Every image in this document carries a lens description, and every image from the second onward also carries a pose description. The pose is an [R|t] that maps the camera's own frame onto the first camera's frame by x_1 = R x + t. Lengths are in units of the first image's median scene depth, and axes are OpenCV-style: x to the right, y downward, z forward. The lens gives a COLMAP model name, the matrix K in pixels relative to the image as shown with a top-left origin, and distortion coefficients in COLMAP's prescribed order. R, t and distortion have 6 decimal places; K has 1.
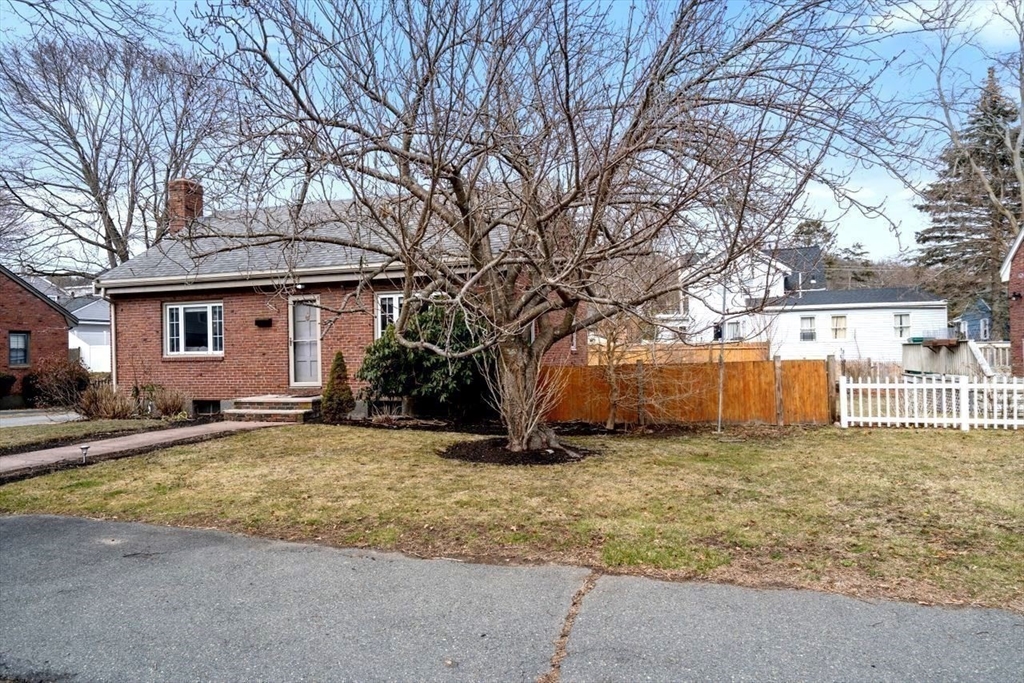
lens RADIAL K [[477.5, 0, 504.8], [0, 477.5, 343.8], [0, 0, 1]] dist [-0.002060, -0.000024]
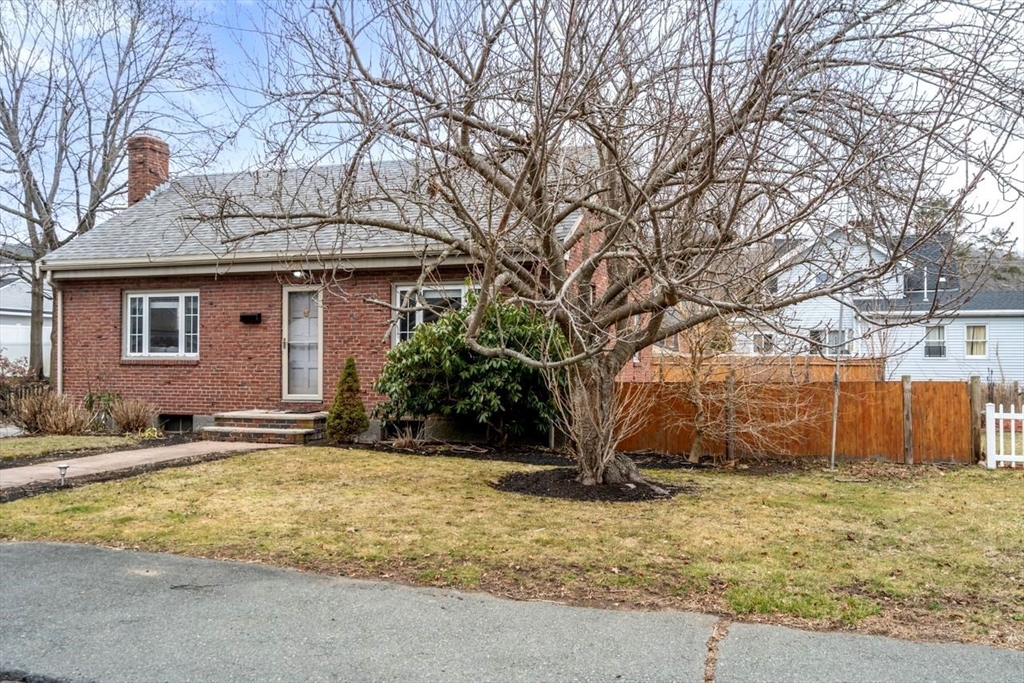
lens RADIAL K [[627.1, 0, 516.8], [0, 627.1, 345.2], [0, 0, 1]] dist [0.002325, -0.005452]
pose [[0.999613, 0.022755, -0.016014, -0.092691], [-0.022920, 0.999686, -0.010163, 0.001015], [0.015778, 0.010527, 0.999820, -0.077112]]
